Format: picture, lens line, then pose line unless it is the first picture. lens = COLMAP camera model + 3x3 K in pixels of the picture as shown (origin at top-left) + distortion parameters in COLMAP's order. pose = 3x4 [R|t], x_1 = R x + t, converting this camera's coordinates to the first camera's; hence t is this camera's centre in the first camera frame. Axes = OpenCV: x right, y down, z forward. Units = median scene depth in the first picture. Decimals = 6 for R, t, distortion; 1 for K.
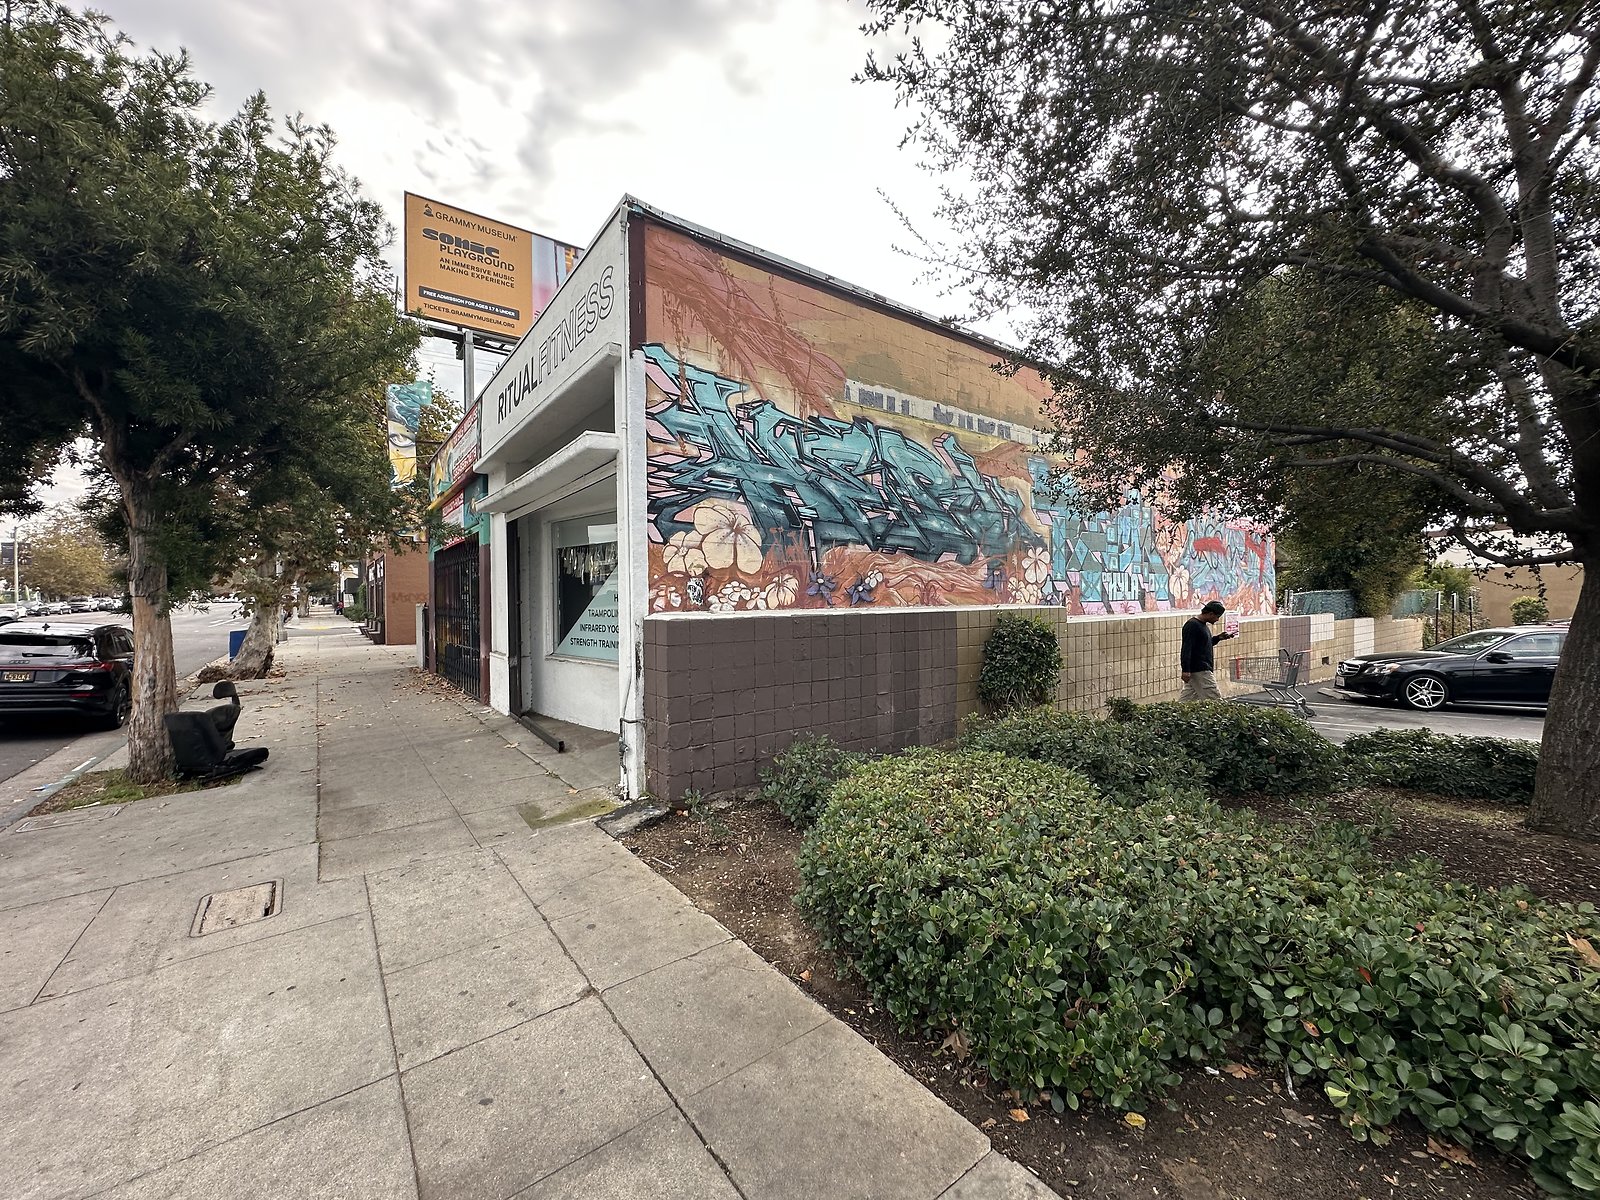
lens RADIAL K [[634.8, 0, 797.7], [0, 634.8, 606.7], [0, 0, 1]] dist [-0.006357, 0.001160]
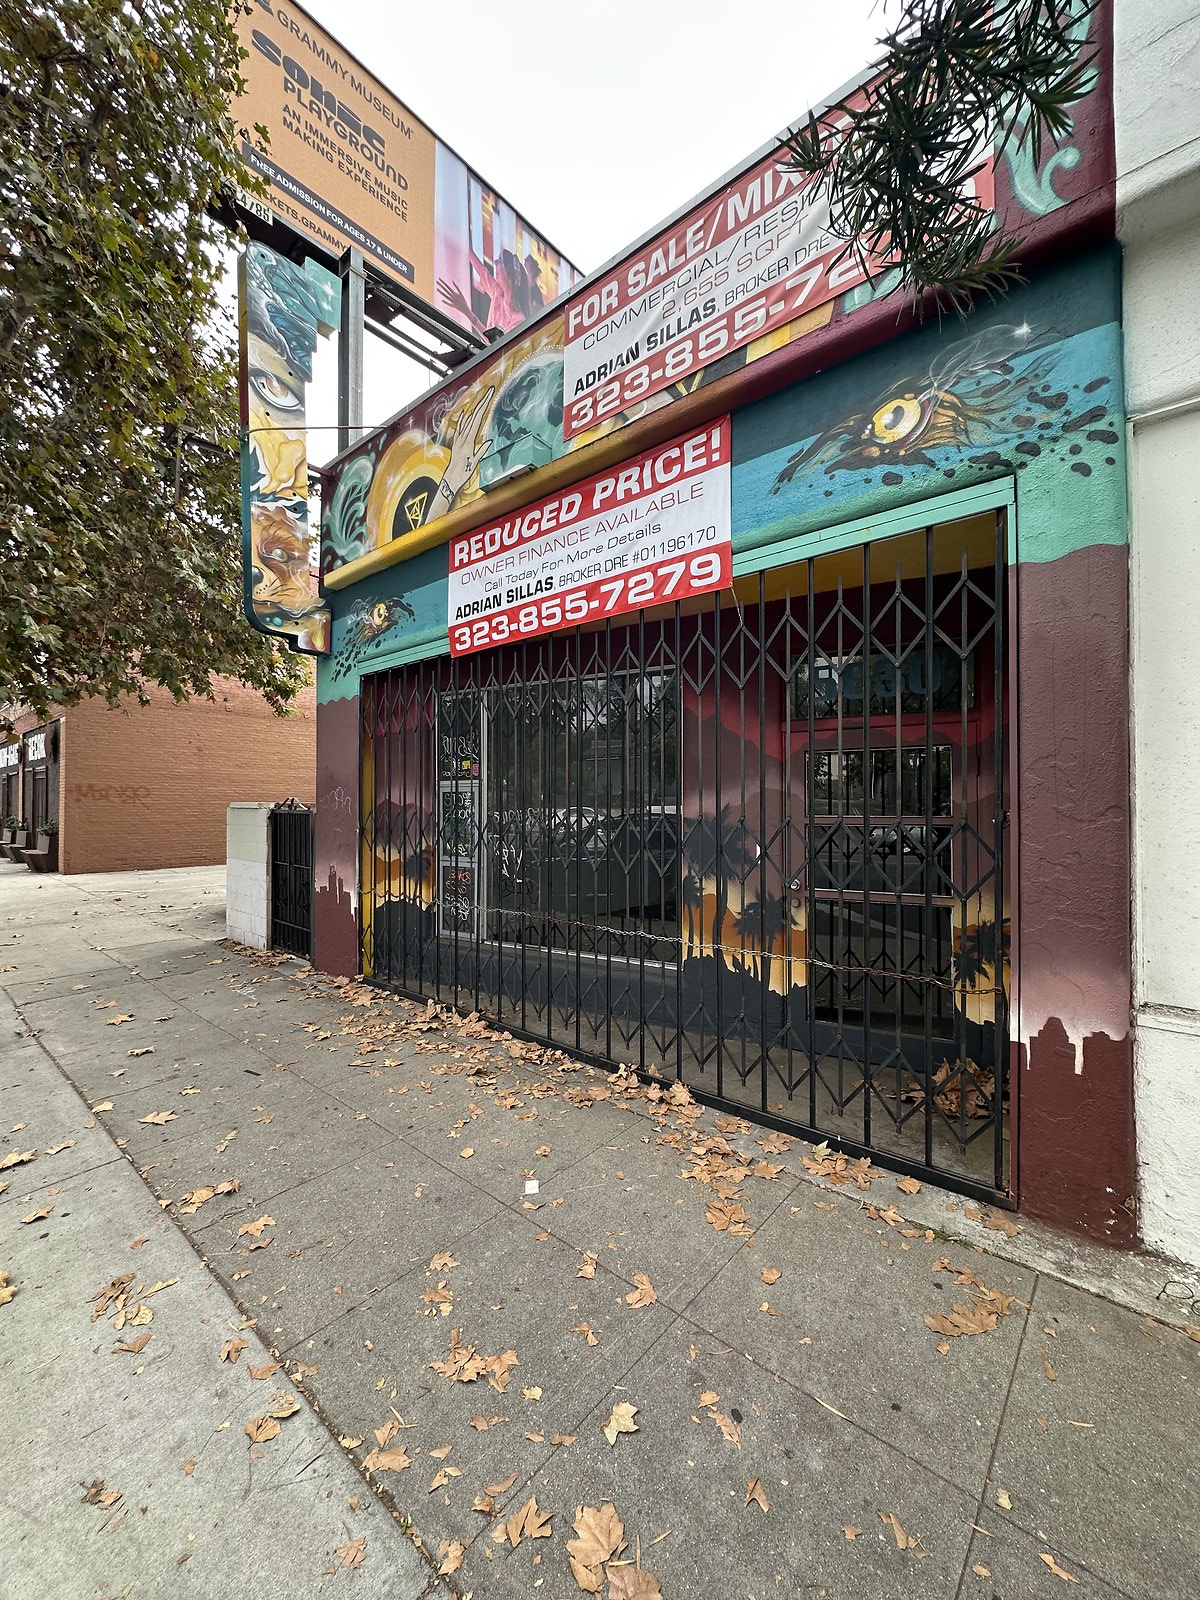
lens RADIAL K [[634.8, 0, 602.5], [0, 634.8, 801.3], [0, 0, 1]] dist [-0.006357, 0.001160]
pose [[0.976893, 0.008791, 0.213546, -0.500648], [-0.004875, 0.999810, -0.018855, 0.002477], [-0.213672, 0.017379, 0.976751, 0.562584]]
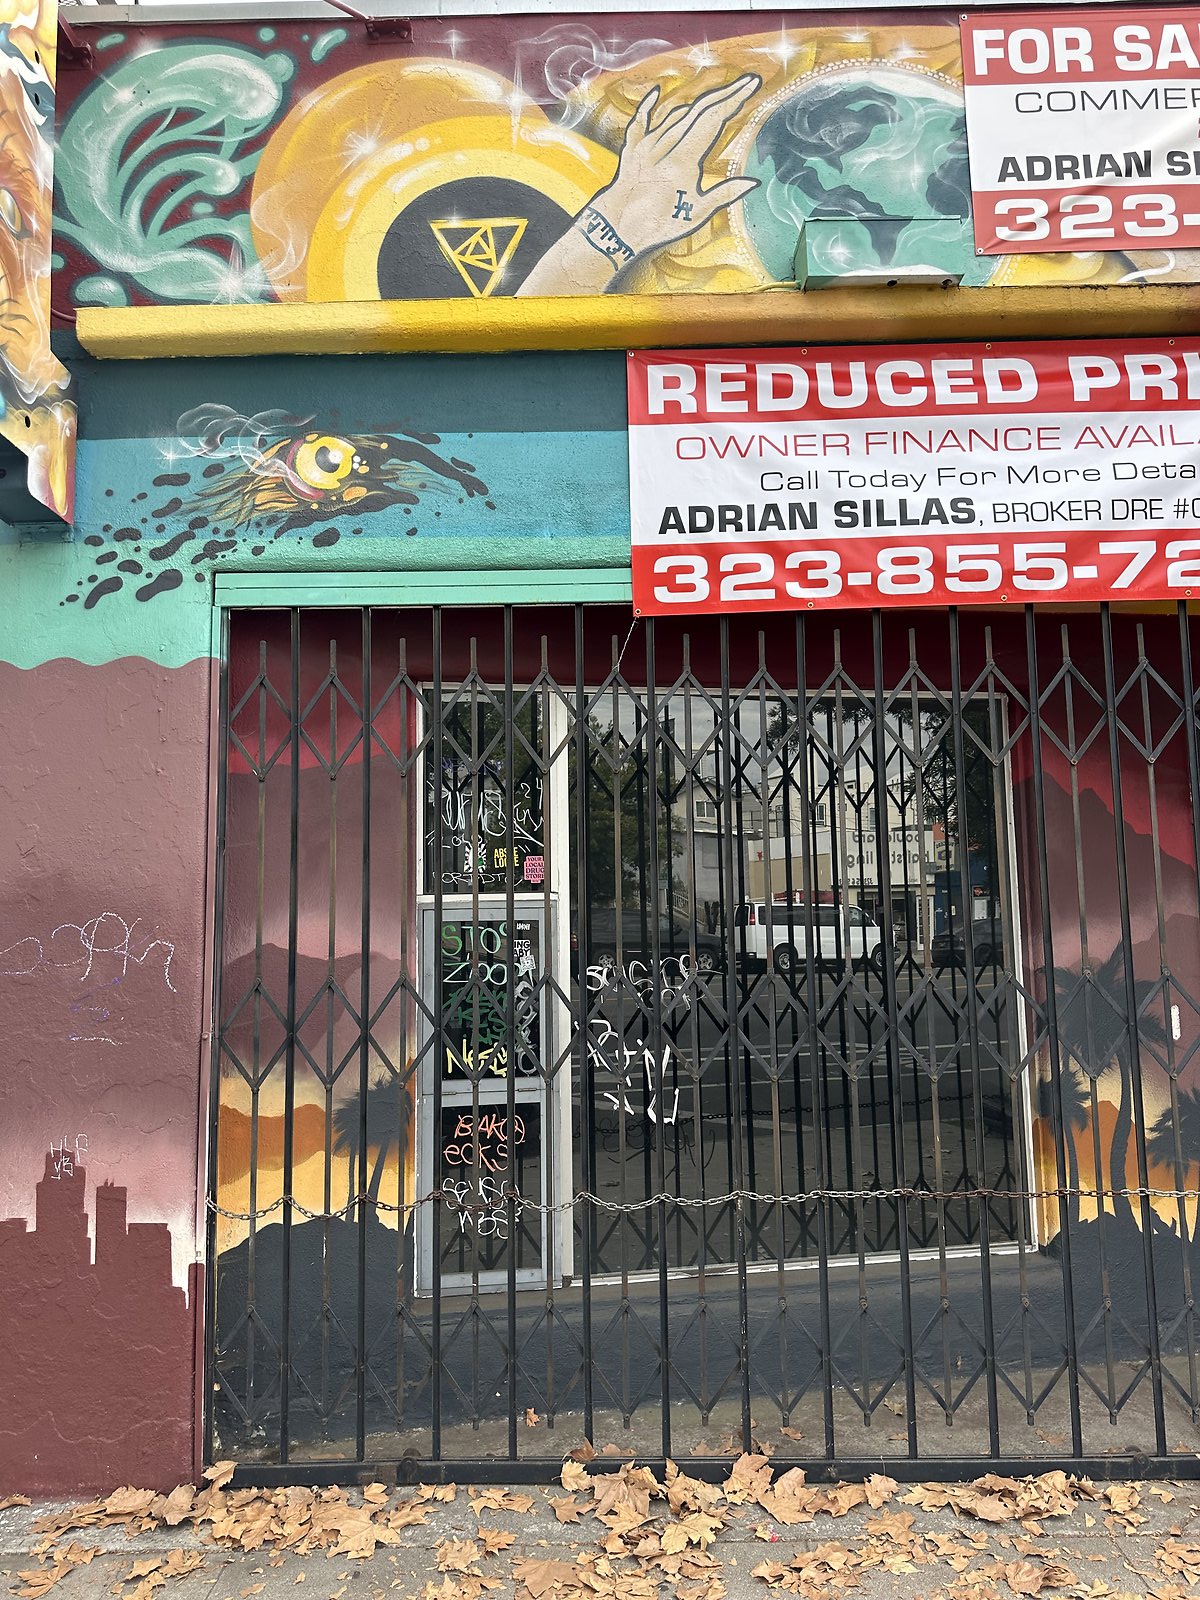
lens RADIAL K [[1103.5, 0, 593.3], [0, 1103.5, 815.8], [0, 0, 1]] dist [0.062053, -0.073743]
pose [[0.611278, 0.073846, 0.787963, -0.714742], [0.021620, 0.993708, -0.109899, -0.005837], [-0.791121, 0.084214, 0.605835, 0.767632]]
